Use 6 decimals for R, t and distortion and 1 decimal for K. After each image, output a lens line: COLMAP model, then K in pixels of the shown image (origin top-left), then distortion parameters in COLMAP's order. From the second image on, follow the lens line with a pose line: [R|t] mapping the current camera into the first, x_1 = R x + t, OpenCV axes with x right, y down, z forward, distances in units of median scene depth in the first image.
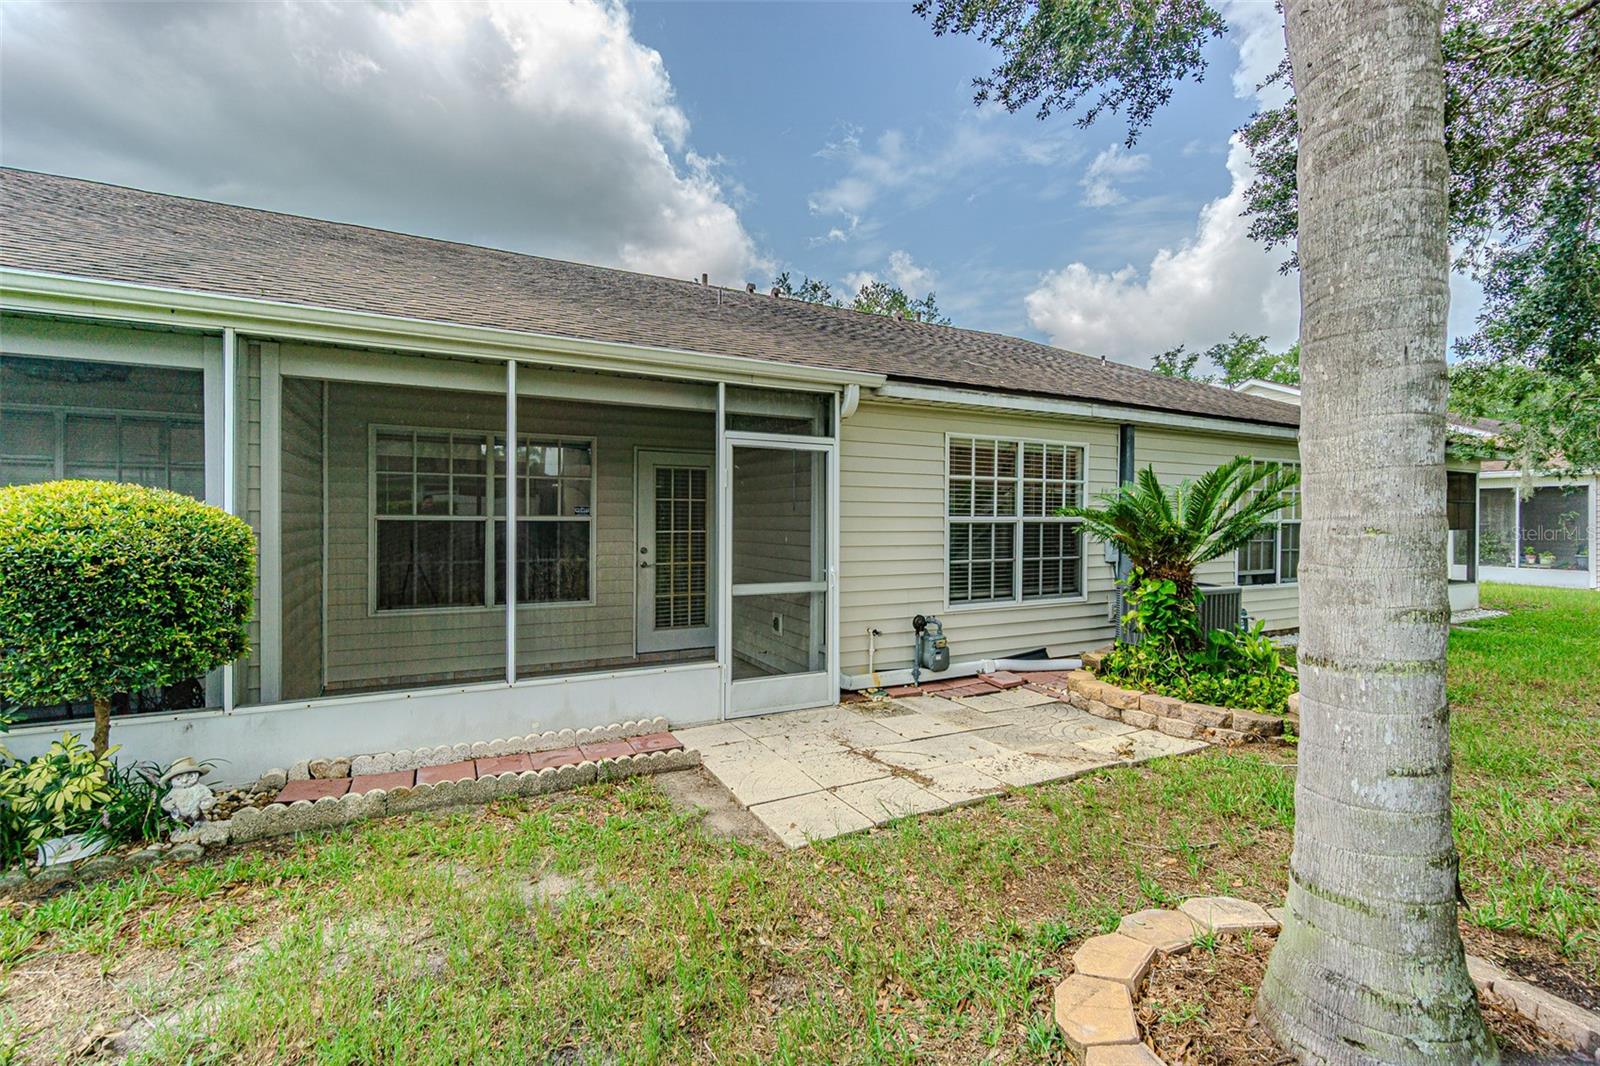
lens RADIAL K [[695.2, 0, 786.9], [0, 695.2, 522.5], [0, 0, 1]] dist [-0.008900, 0.000777]
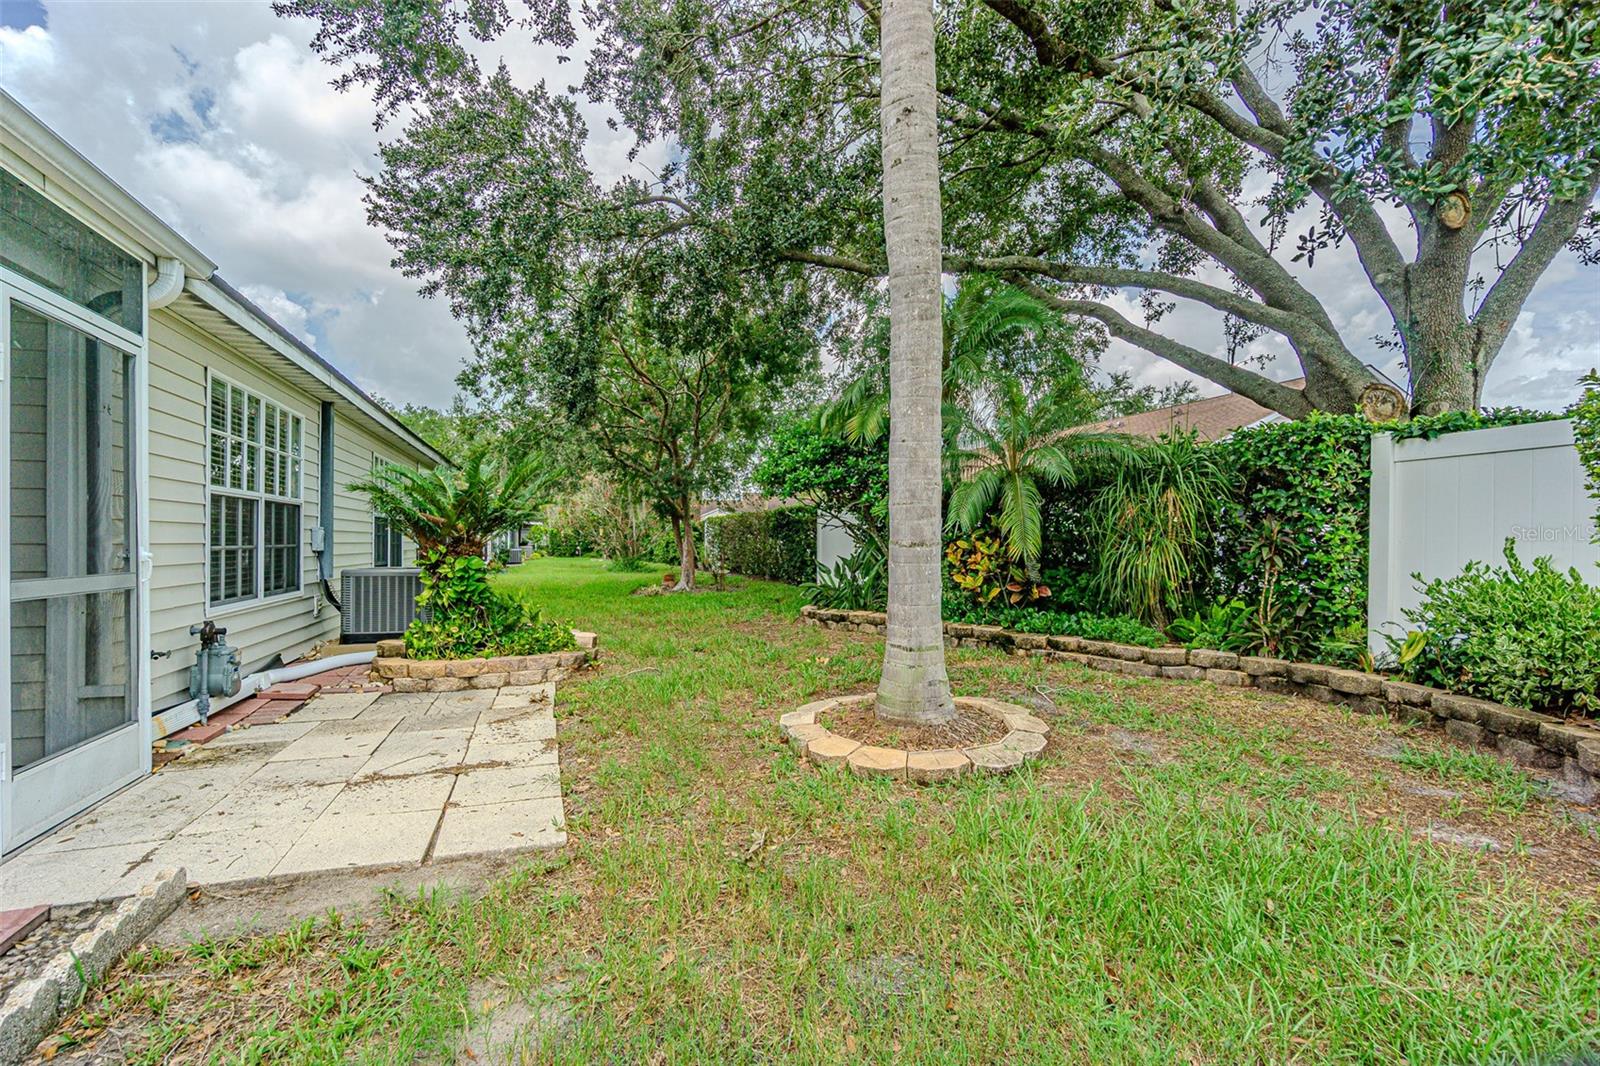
lens RADIAL K [[695.2, 0, 787.5], [0, 695.2, 542.5], [0, 0, 1]] dist [-0.008900, 0.000777]
pose [[0.118490, 0.000246, 0.992955, -0.526076], [0.002400, 0.999997, -0.000534, 0.068144], [-0.992952, 0.002446, 0.118489, 0.412382]]
